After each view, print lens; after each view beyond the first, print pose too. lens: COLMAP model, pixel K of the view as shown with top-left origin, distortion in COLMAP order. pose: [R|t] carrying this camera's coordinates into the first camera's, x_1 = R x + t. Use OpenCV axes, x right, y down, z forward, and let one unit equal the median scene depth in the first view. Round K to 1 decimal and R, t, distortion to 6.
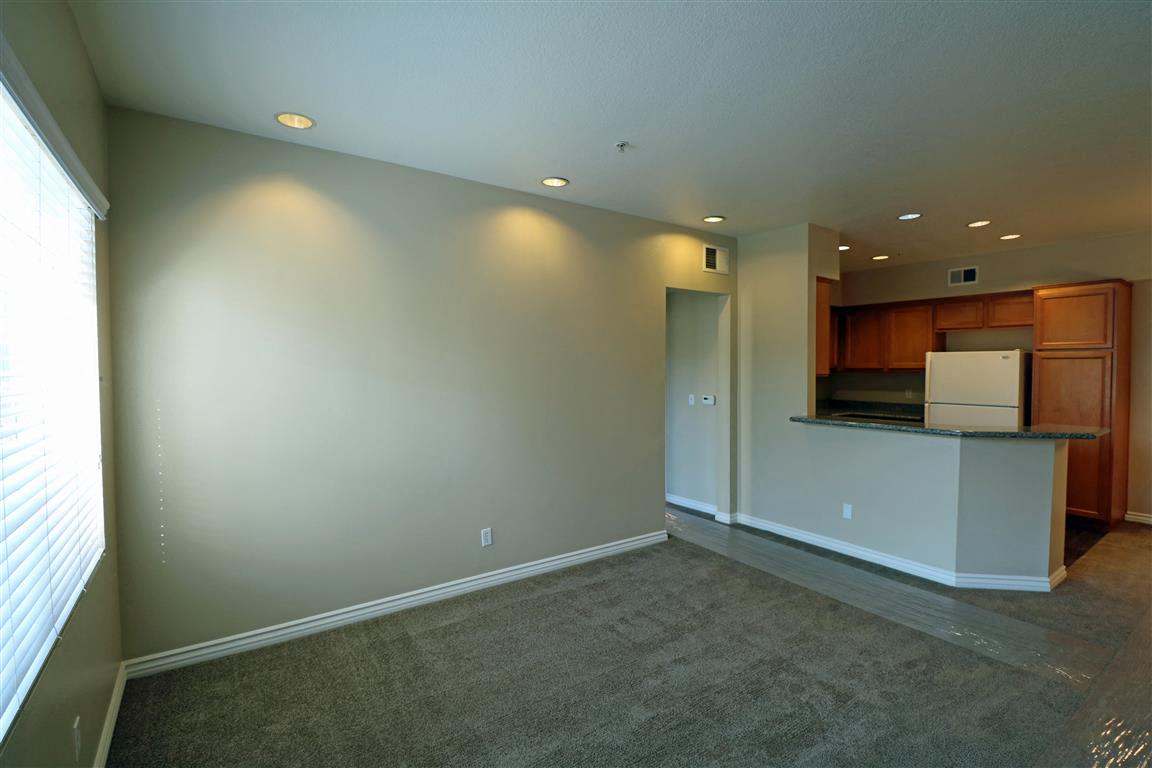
lens RADIAL K [[508.0, 0, 584.7], [0, 508.0, 375.4], [0, 0, 1]] dist [0.009453, -0.016367]
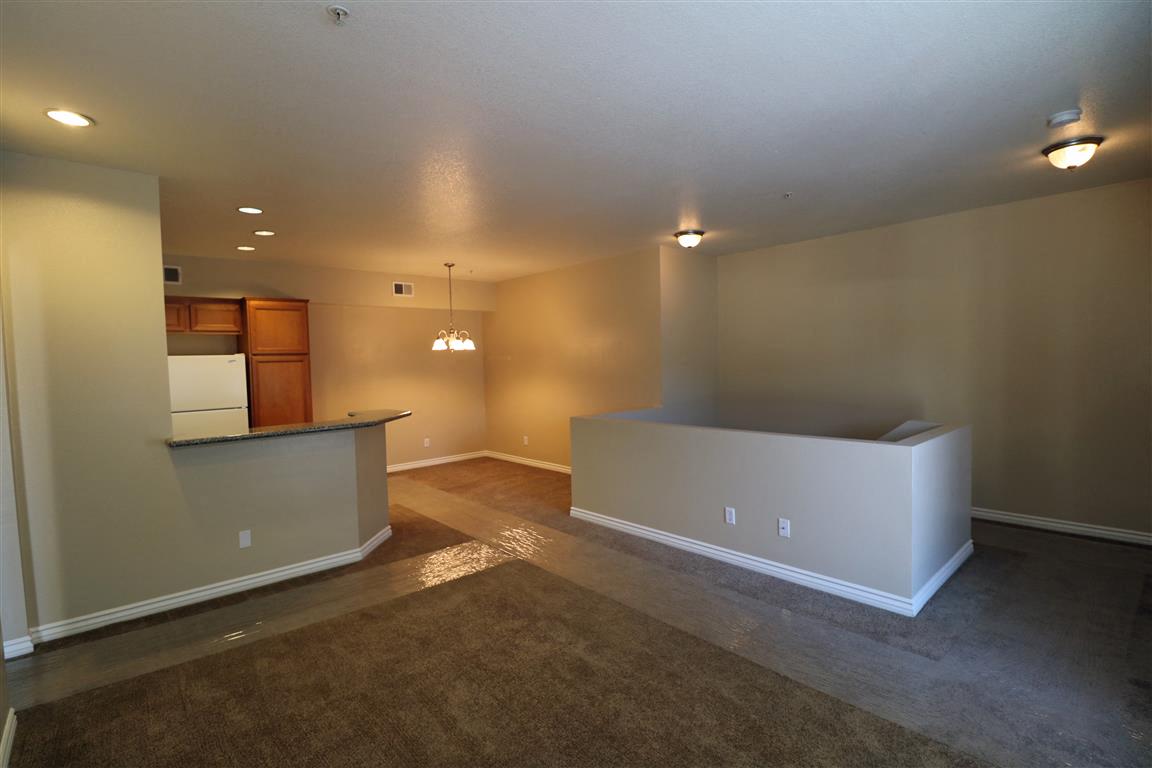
lens RADIAL K [[508.0, 0, 584.7], [0, 508.0, 375.4], [0, 0, 1]] dist [0.009453, -0.016367]
pose [[-0.074910, -0.027665, 0.996806, -0.306143], [0.048685, 0.998322, 0.031366, -0.004447], [-0.996001, 0.050879, -0.073437, 0.403502]]
